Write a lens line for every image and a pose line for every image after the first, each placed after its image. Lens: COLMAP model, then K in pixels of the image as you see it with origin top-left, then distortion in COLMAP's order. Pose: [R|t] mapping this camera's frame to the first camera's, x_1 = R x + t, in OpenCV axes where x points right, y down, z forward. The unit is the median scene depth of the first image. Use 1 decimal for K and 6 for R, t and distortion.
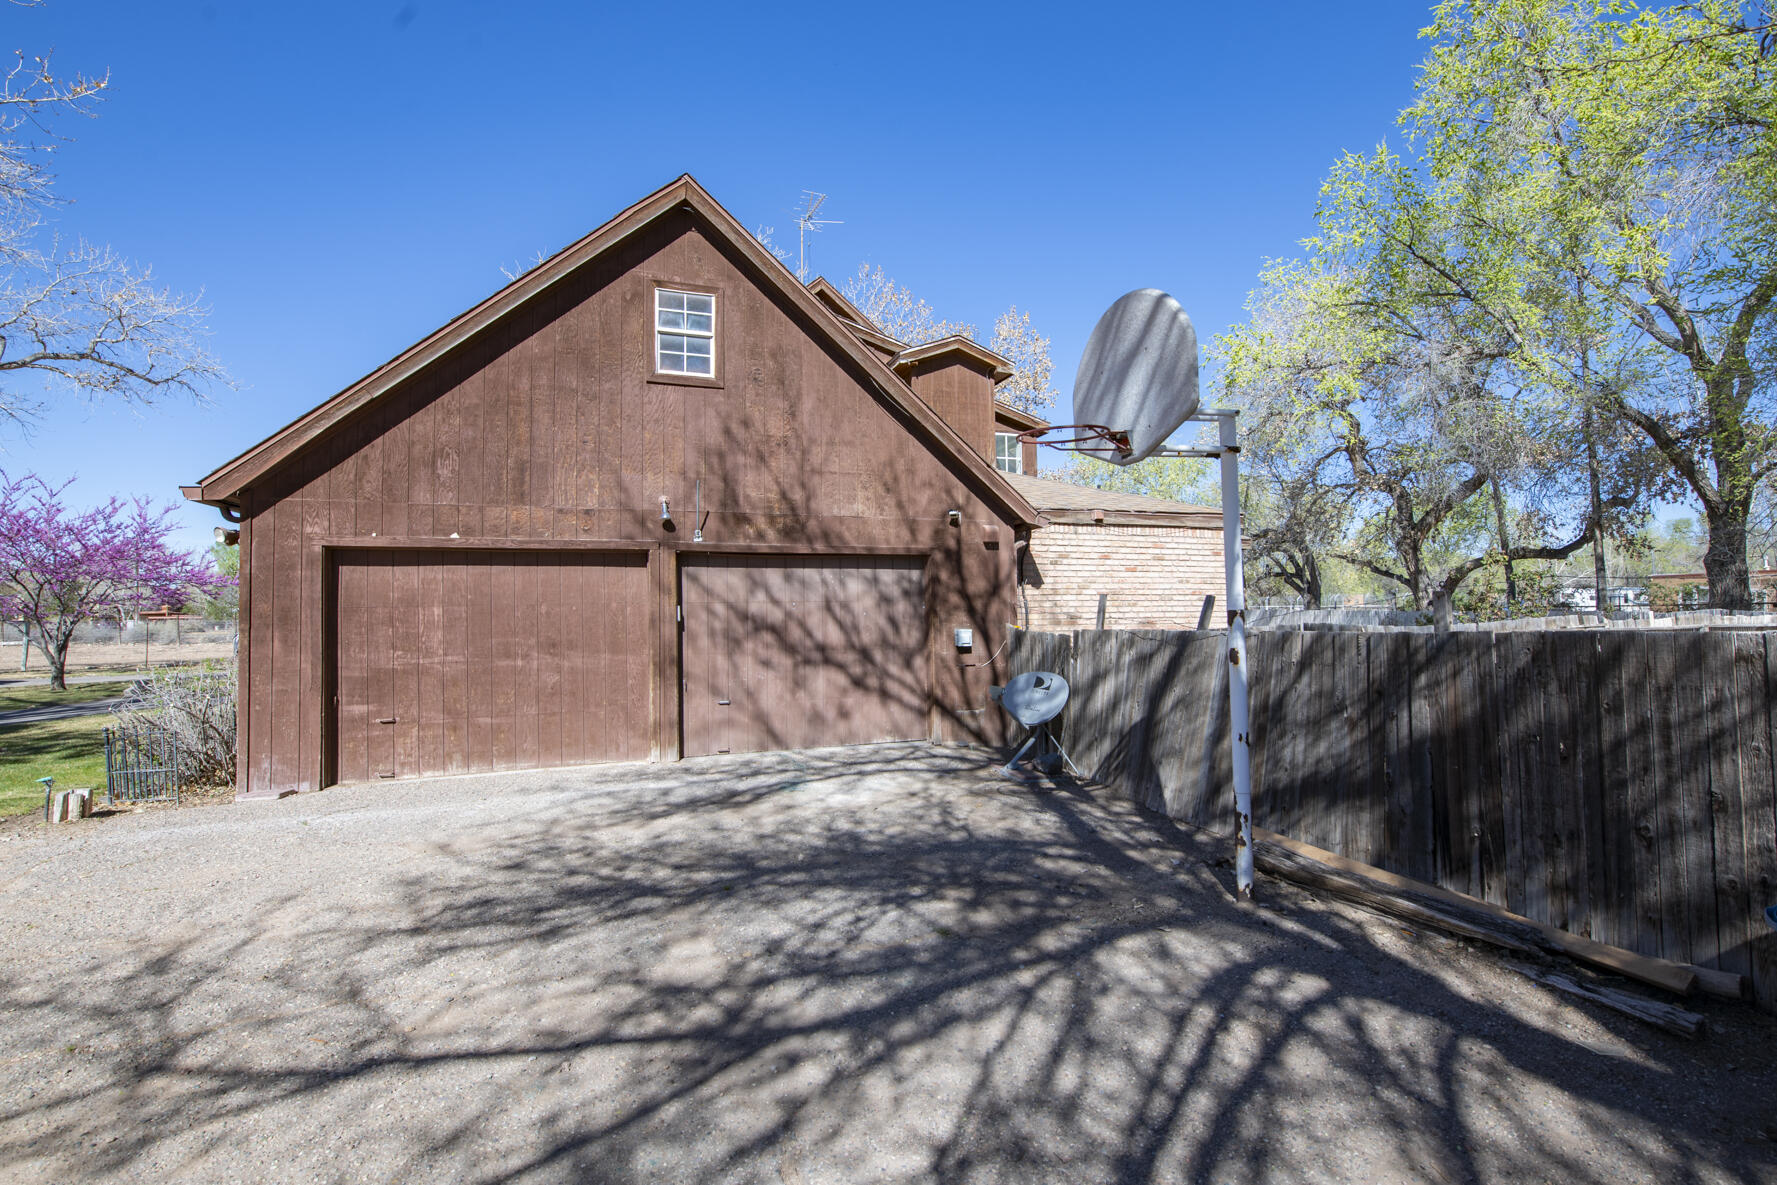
lens RADIAL K [[826.1, 0, 895.8], [0, 826.1, 588.7], [0, 0, 1]] dist [0.001882, 0.000333]
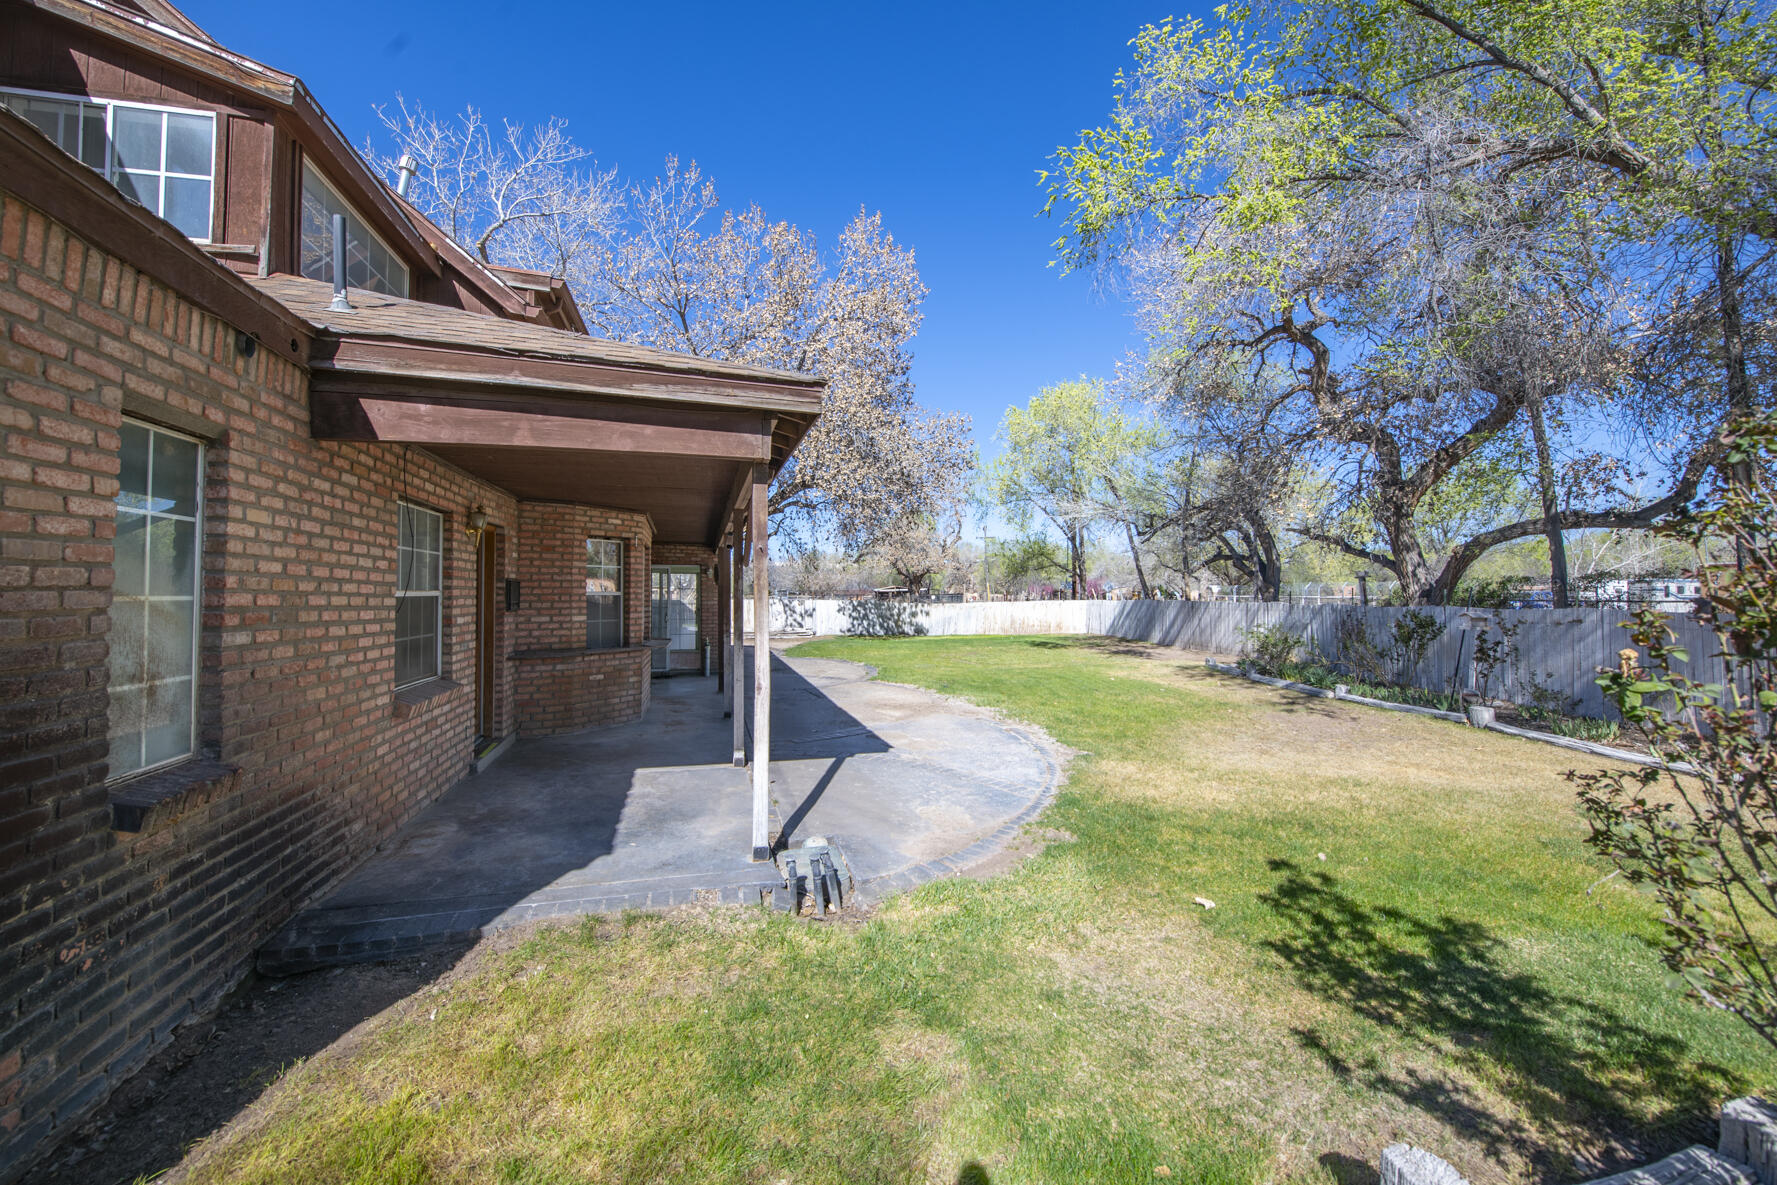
lens RADIAL K [[726.5, 0, 885.4], [0, 726.5, 585.6], [0, 0, 1]] dist [-0.009784, -0.000028]
pose [[0.997980, 0.002728, -0.063473, 0.853534], [-0.001892, 0.999911, 0.013227, 0.006708], [0.063503, -0.013080, 0.997896, 1.341975]]
